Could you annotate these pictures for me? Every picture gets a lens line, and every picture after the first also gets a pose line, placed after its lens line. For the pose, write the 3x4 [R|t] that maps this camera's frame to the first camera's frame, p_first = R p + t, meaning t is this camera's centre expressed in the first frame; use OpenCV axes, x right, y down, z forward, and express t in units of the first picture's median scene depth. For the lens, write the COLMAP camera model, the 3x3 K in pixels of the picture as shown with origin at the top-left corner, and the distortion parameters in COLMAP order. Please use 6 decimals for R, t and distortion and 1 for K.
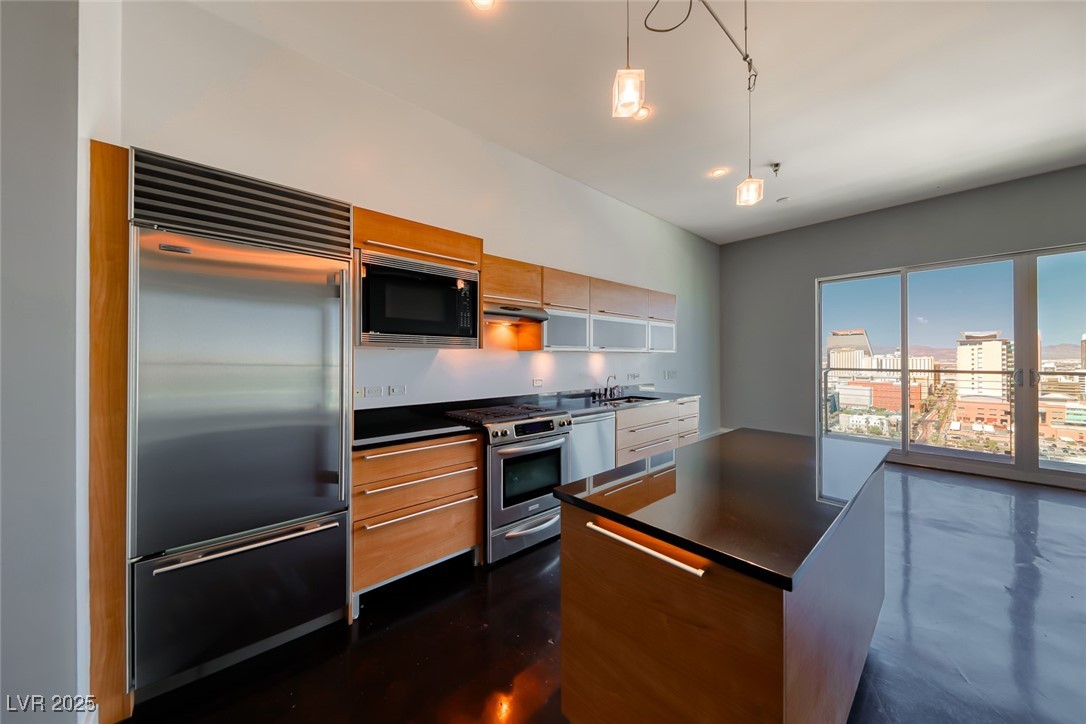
lens RADIAL K [[380.8, 0, 538.2], [0, 380.8, 354.2], [0, 0, 1]] dist [0.008534, -0.000032]
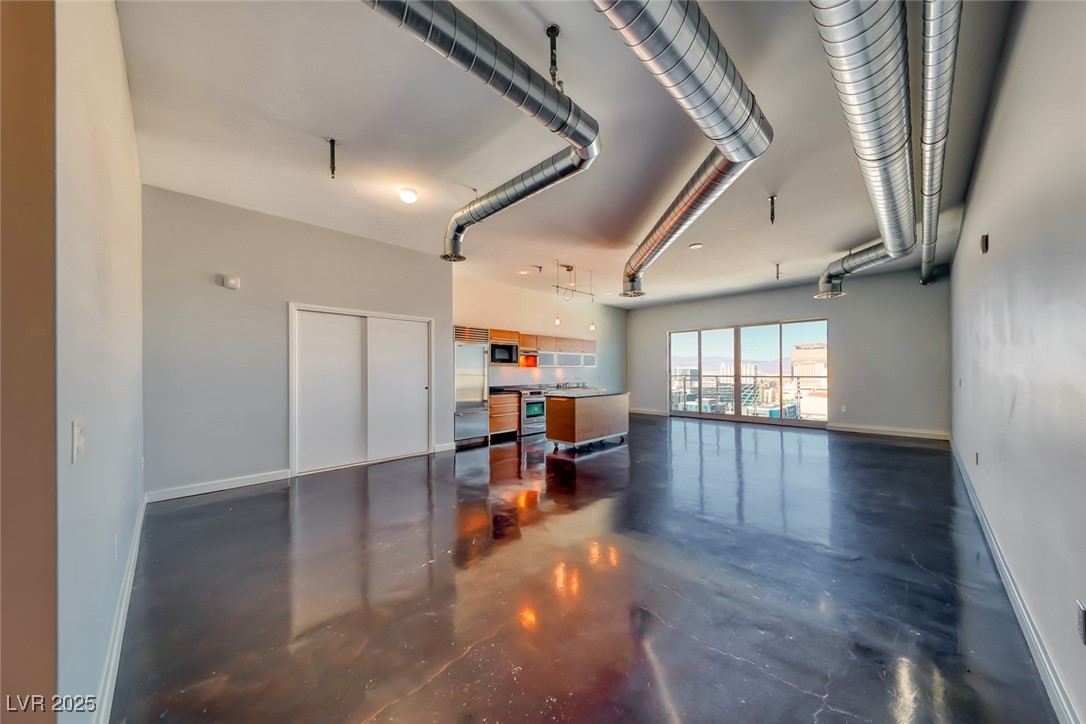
lens RADIAL K [[380.8, 0, 538.2], [0, 380.8, 354.2], [0, 0, 1]] dist [0.008534, -0.000032]
pose [[0.998428, -0.003184, 0.055951, -0.152777], [0.005263, 0.999299, -0.037054, 0.000249], [-0.055794, 0.037290, 0.997746, -1.956935]]
